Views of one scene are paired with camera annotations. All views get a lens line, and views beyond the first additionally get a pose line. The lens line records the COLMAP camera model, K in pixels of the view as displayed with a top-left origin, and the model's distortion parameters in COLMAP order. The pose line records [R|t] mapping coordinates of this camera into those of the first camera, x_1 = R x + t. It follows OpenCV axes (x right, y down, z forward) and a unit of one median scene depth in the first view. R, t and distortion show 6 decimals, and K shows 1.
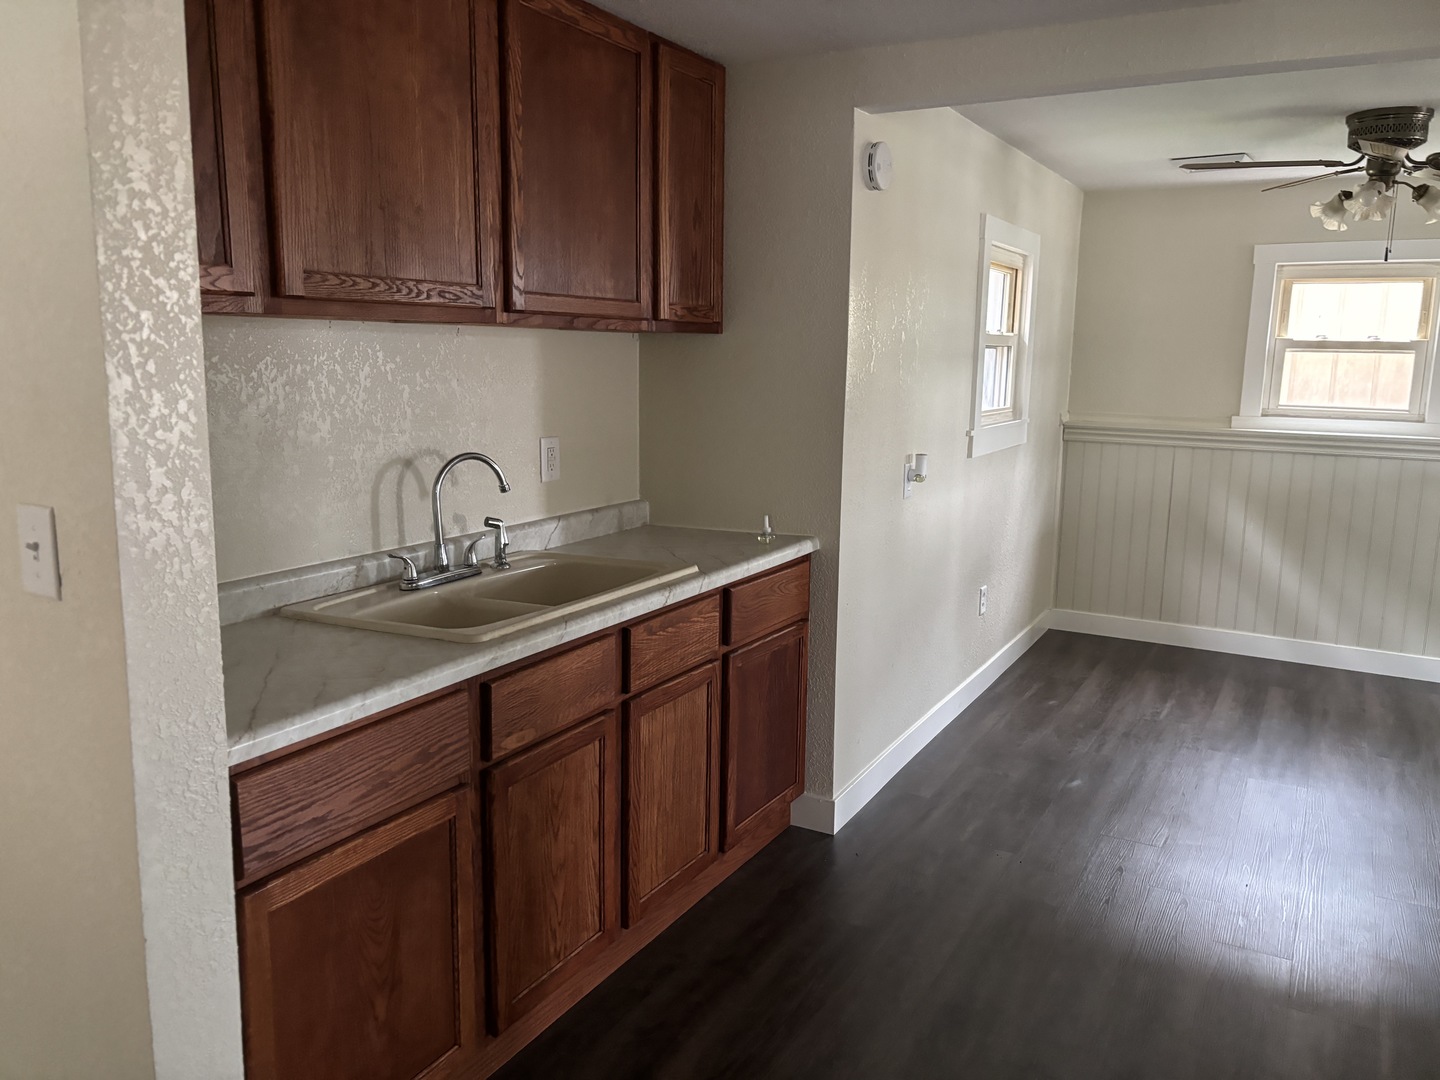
lens RADIAL K [[1064.9, 0, 718.7], [0, 1064.9, 523.2], [0, 0, 1]] dist [0.010059, -0.036986]
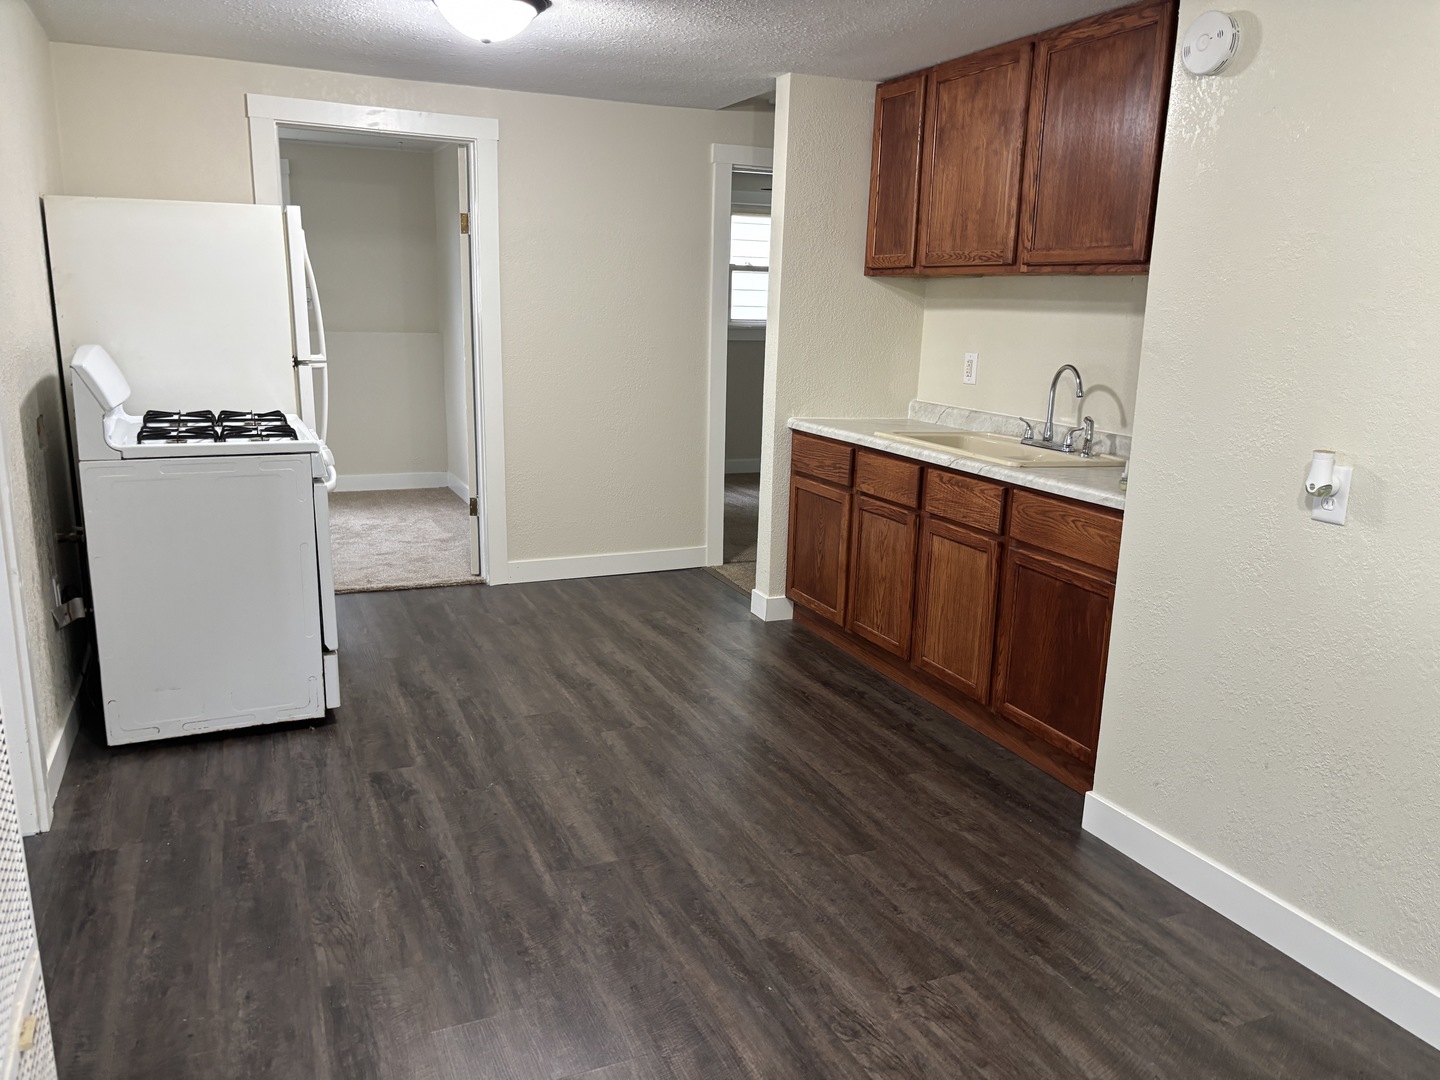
lens RADIAL K [[1051.3, 0, 717.7], [0, 1051.3, 540.2], [0, 0, 1]] dist [0.002924, -0.038427]
pose [[-0.587183, 0.152272, -0.795002, 1.079151], [-0.162048, 0.940151, 0.299761, -0.172231], [0.793068, 0.304843, -0.527366, 1.291644]]
